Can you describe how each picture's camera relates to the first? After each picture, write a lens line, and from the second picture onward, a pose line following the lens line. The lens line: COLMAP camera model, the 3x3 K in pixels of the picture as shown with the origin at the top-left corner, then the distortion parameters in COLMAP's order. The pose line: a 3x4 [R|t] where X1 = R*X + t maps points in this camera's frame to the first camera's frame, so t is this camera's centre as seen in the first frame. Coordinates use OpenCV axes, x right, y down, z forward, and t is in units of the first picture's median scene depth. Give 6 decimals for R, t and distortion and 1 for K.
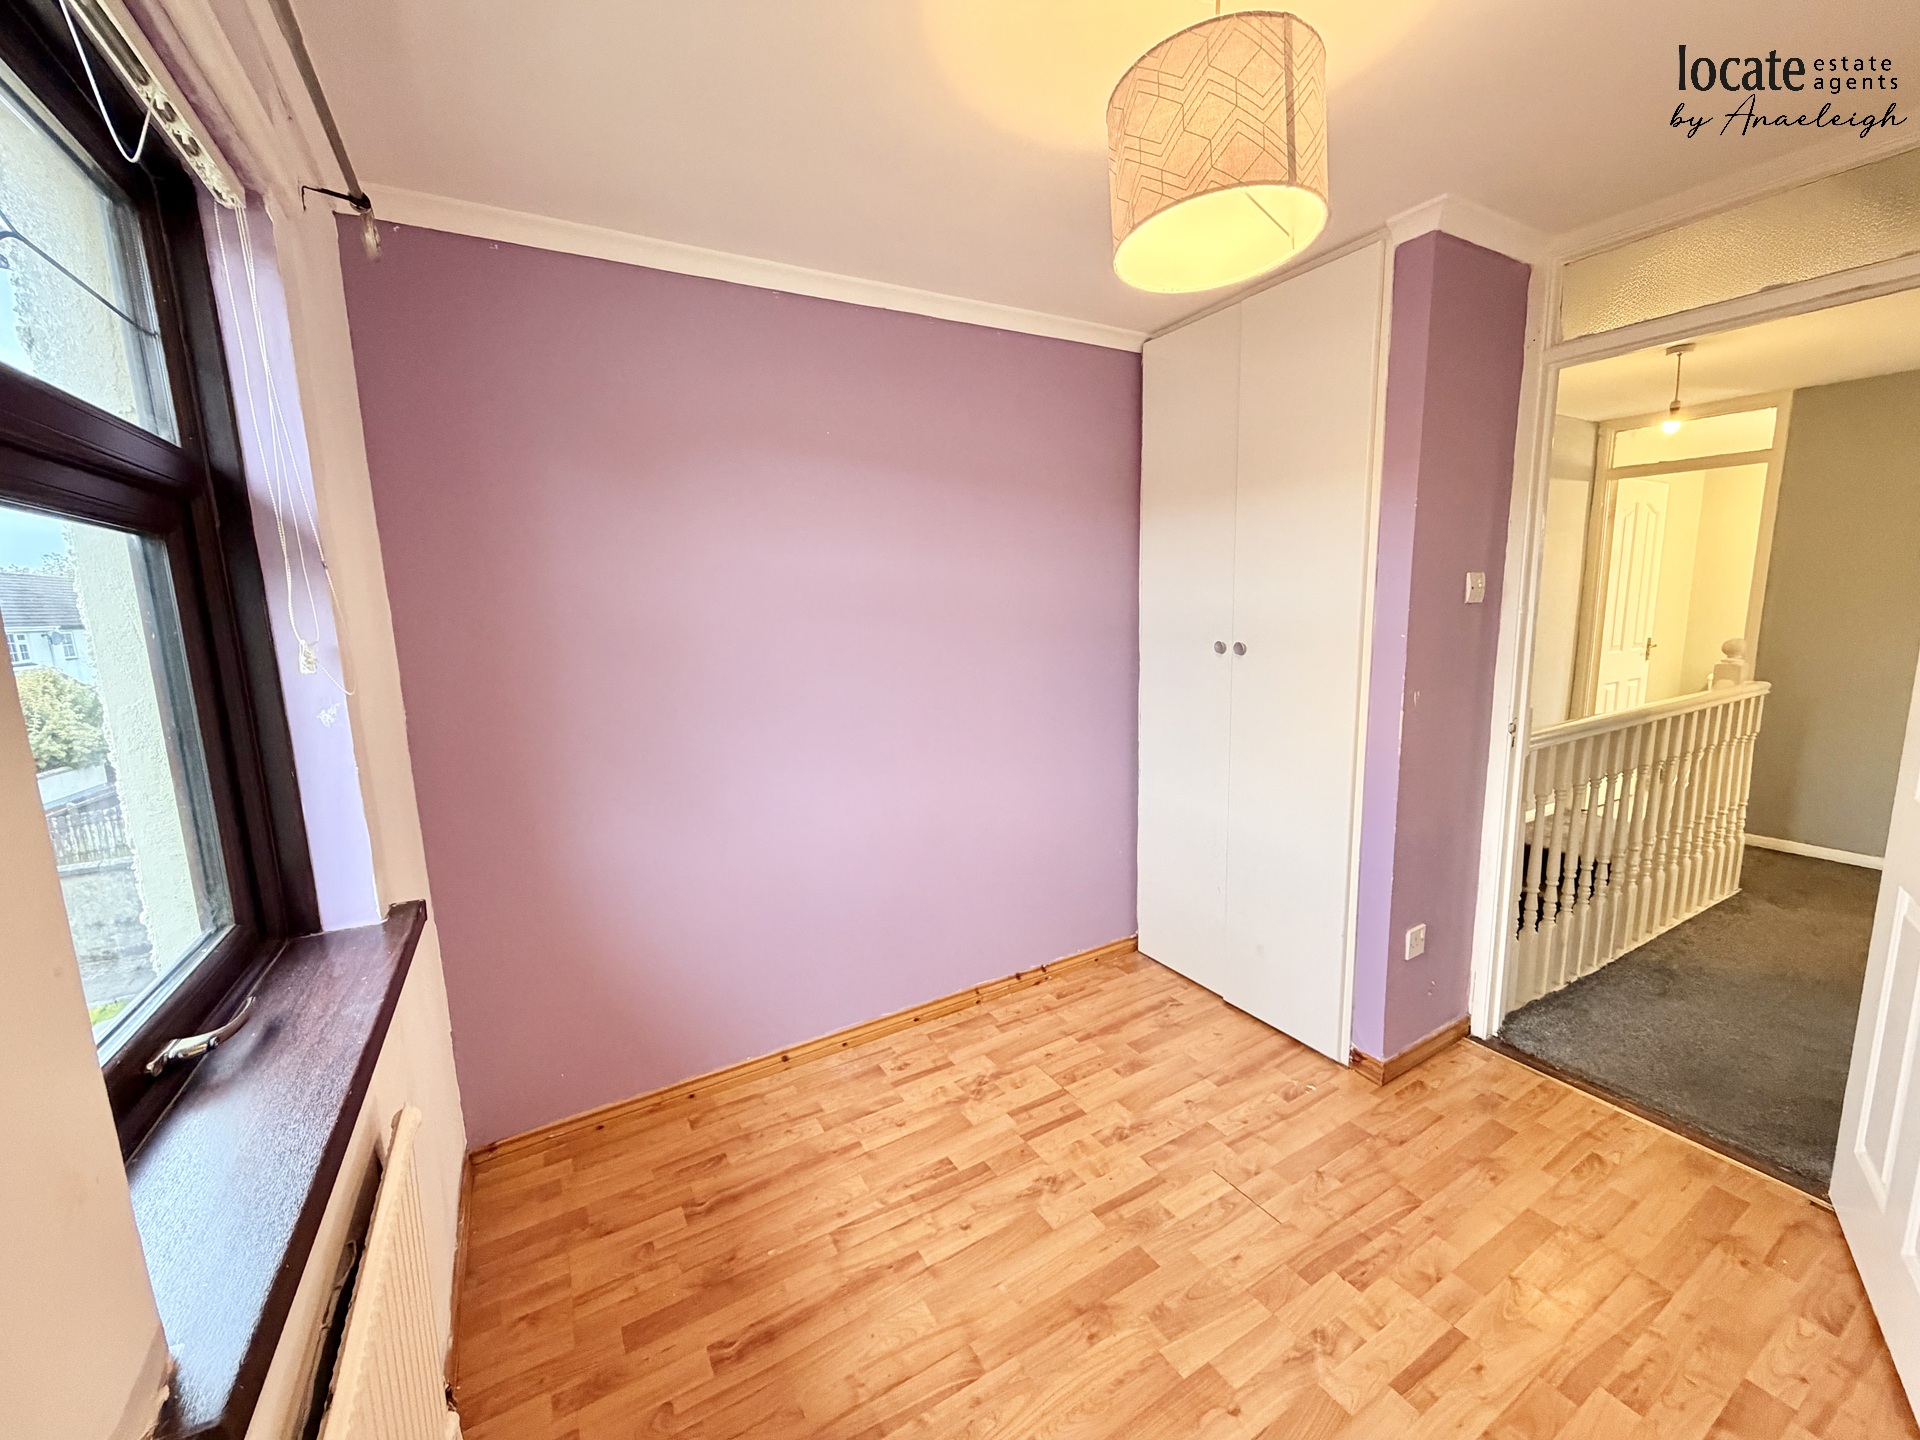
lens RADIAL K [[762.4, 0, 953.3], [0, 762.4, 723.8], [0, 0, 1]] dist [-0.001415, -0.000326]
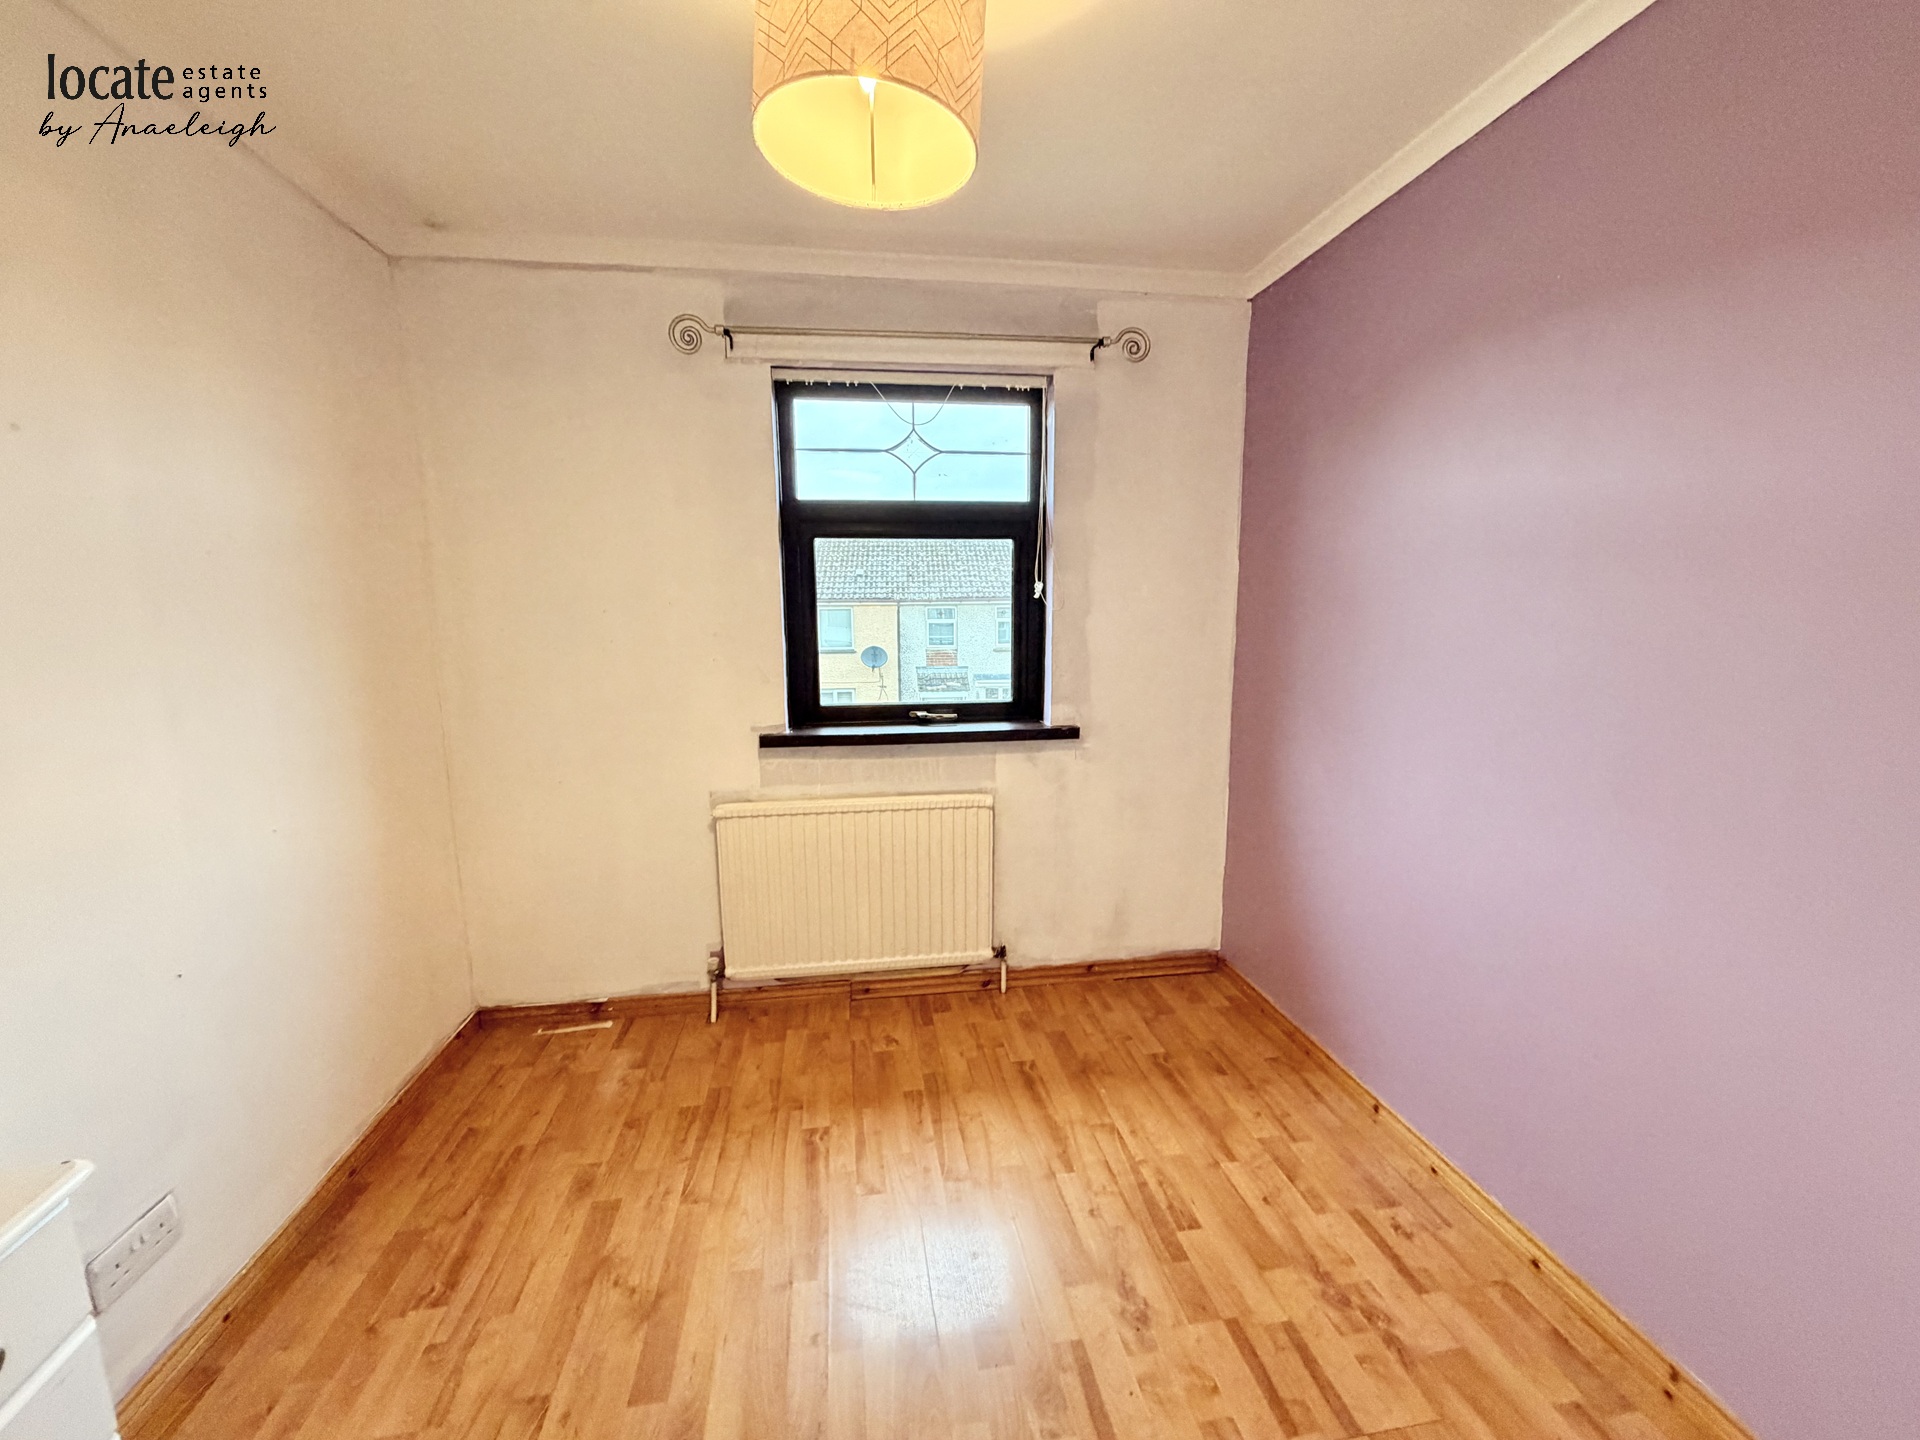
lens RADIAL K [[762.4, 0, 953.3], [0, 762.4, 723.8], [0, 0, 1]] dist [-0.001415, -0.000326]
pose [[-0.364402, 0.175538, -0.914548, 0.821439], [-0.125104, 0.963943, 0.234867, -0.130085], [0.922800, 0.200000, -0.329303, 0.999834]]
